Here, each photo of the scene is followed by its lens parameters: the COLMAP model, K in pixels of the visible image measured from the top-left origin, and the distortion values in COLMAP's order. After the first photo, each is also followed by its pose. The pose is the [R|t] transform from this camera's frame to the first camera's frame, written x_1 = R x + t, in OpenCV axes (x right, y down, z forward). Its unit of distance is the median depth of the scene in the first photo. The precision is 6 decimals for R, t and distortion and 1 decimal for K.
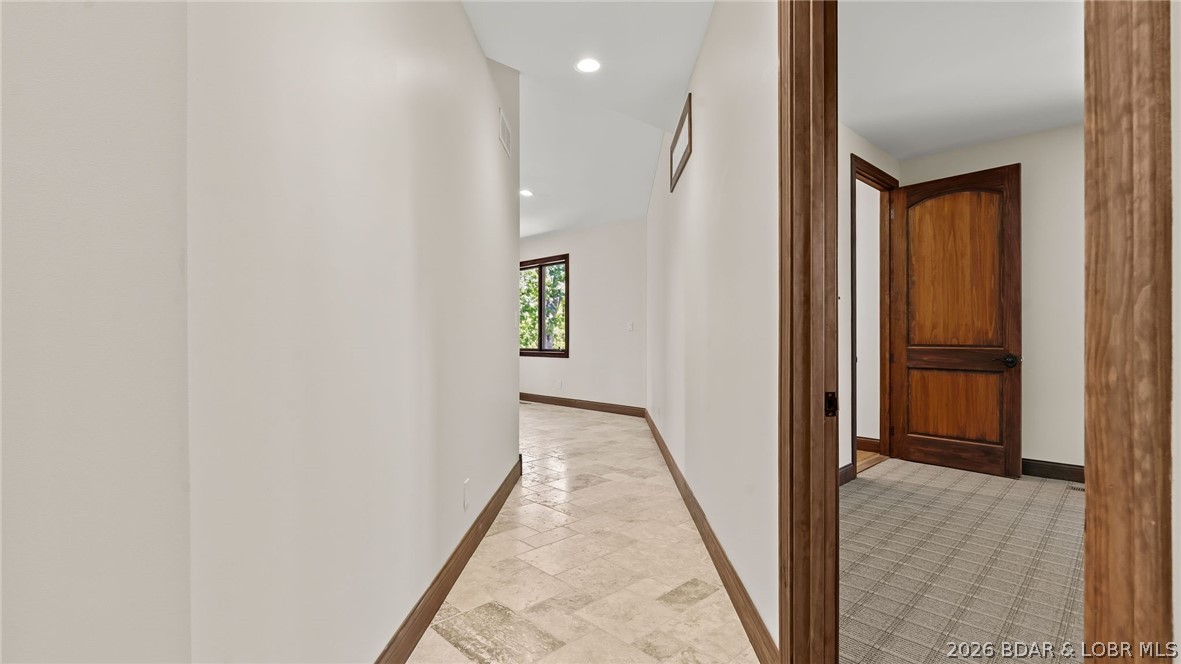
lens RADIAL K [[533.0, 0, 592.3], [0, 533.0, 334.5], [0, 0, 1]] dist [0.002021, -0.000018]
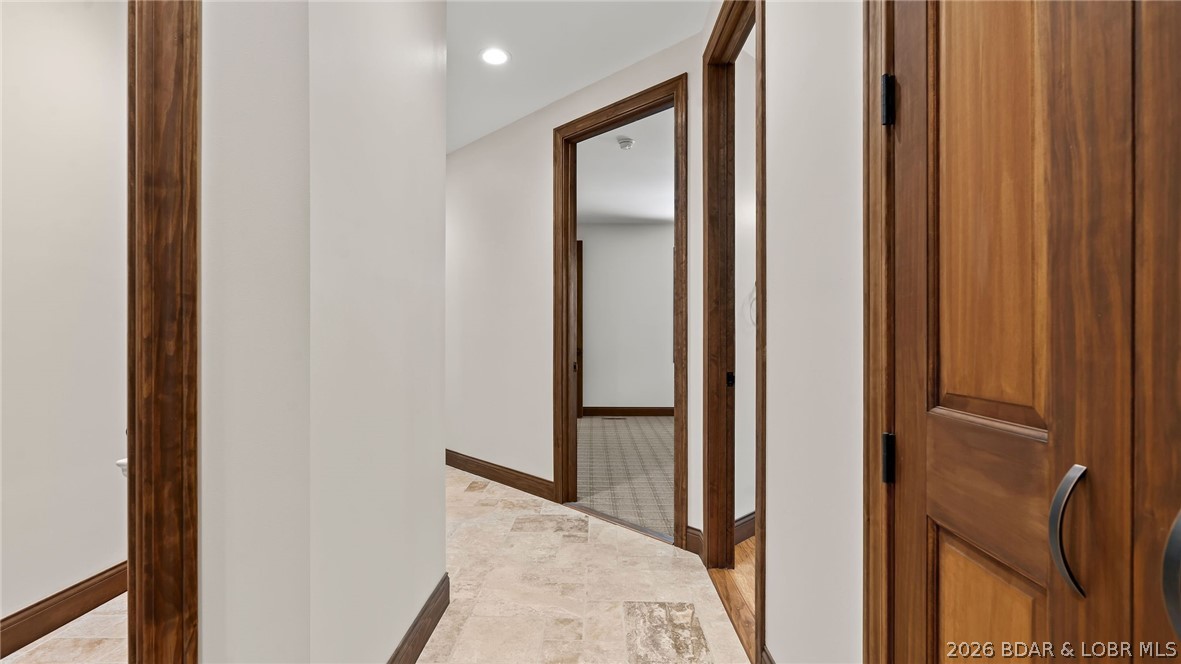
lens RADIAL K [[533.0, 0, 580.7], [0, 533.0, 336.4], [0, 0, 1]] dist [0.002021, -0.000018]
pose [[0.711530, 0.002473, 0.702651, -0.990803], [0.000528, 0.999992, -0.004055, -0.002442], [-0.702655, 0.003256, 0.711523, -0.597681]]
